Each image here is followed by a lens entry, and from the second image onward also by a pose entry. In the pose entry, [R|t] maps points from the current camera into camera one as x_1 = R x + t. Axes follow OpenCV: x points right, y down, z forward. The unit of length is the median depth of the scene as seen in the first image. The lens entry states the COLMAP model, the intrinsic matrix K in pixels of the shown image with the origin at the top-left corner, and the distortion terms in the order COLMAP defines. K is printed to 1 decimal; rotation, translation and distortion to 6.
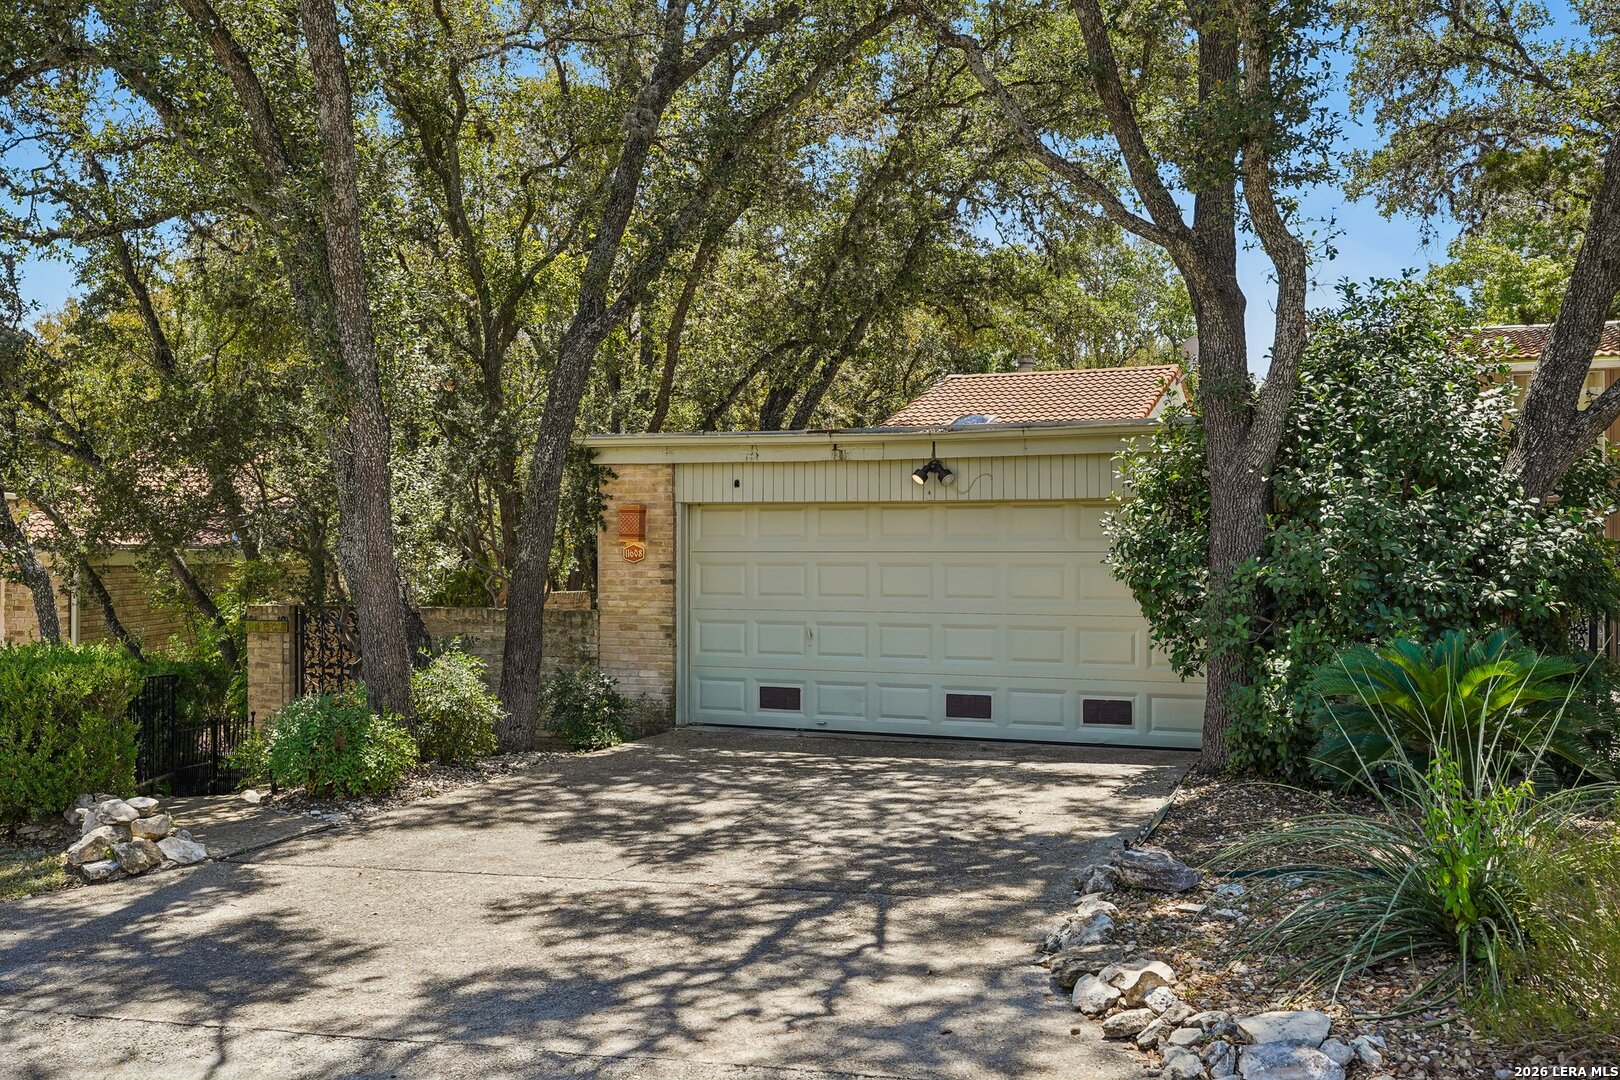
lens RADIAL K [[1503.5, 0, 810.1], [0, 1503.5, 541.6], [0, 0, 1]] dist [-0.005891, 0.000000]
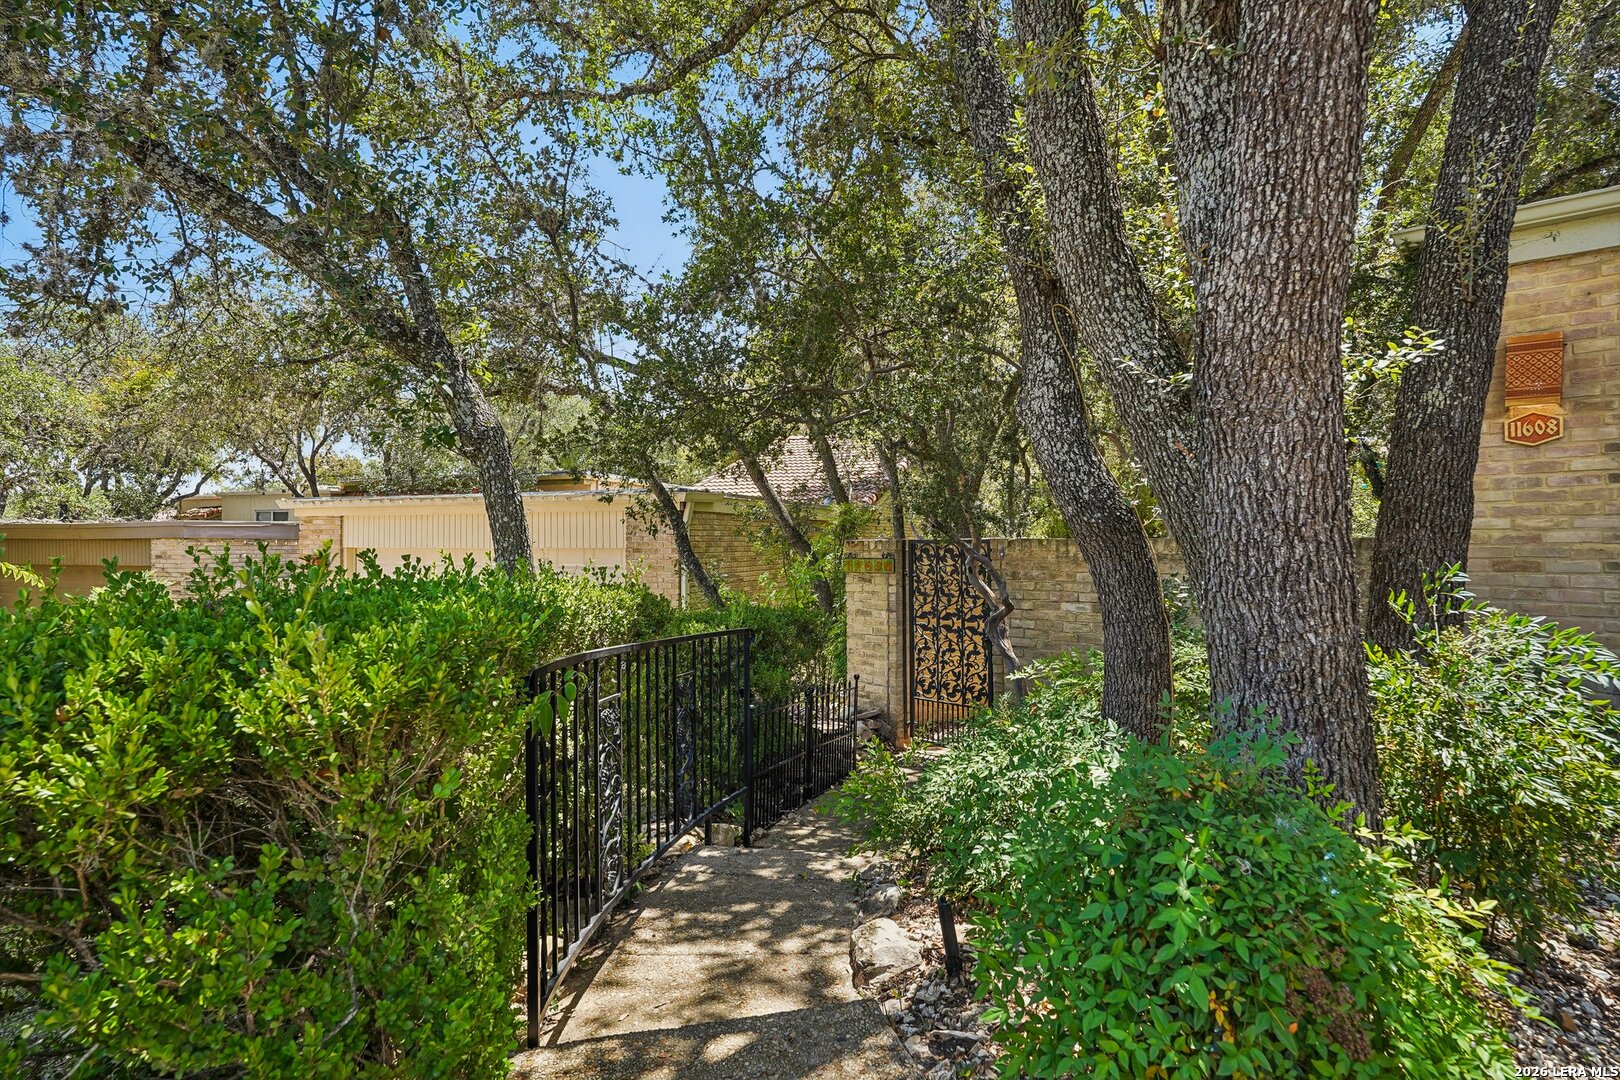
lens RADIAL K [[851.7, 0, 811.8], [0, 851.7, 541.2], [0, 0, 1]] dist [-0.002674, -0.000115]
pose [[0.927729, -0.001242, -0.373251, -0.245062], [0.002520, 0.999993, 0.002938, 0.047068], [0.373245, -0.003667, 0.927726, 0.629101]]
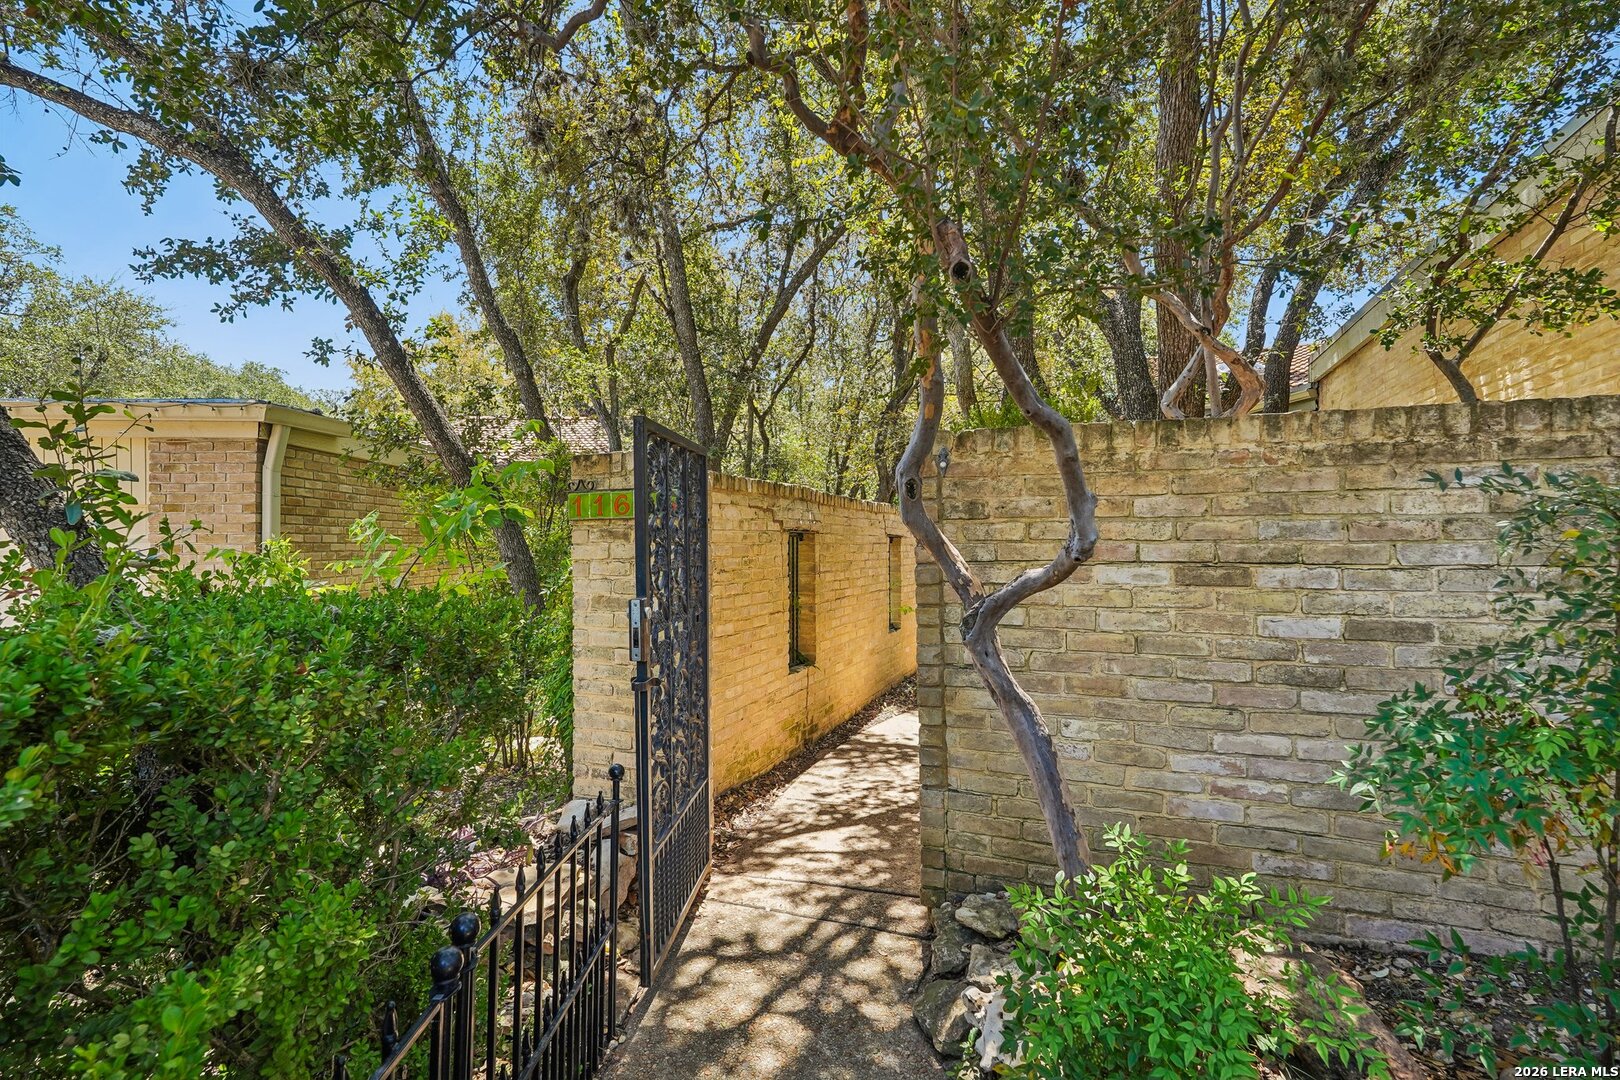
lens RADIAL K [[708.9, 0, 812.3], [0, 708.9, 540.9], [0, 0, 1]] dist [0.000237, 0.001811]
pose [[0.999955, 0.001613, 0.009399, -0.354894], [-0.001586, 0.999995, -0.002902, 0.074874], [-0.009404, 0.002887, 0.999952, 0.919709]]
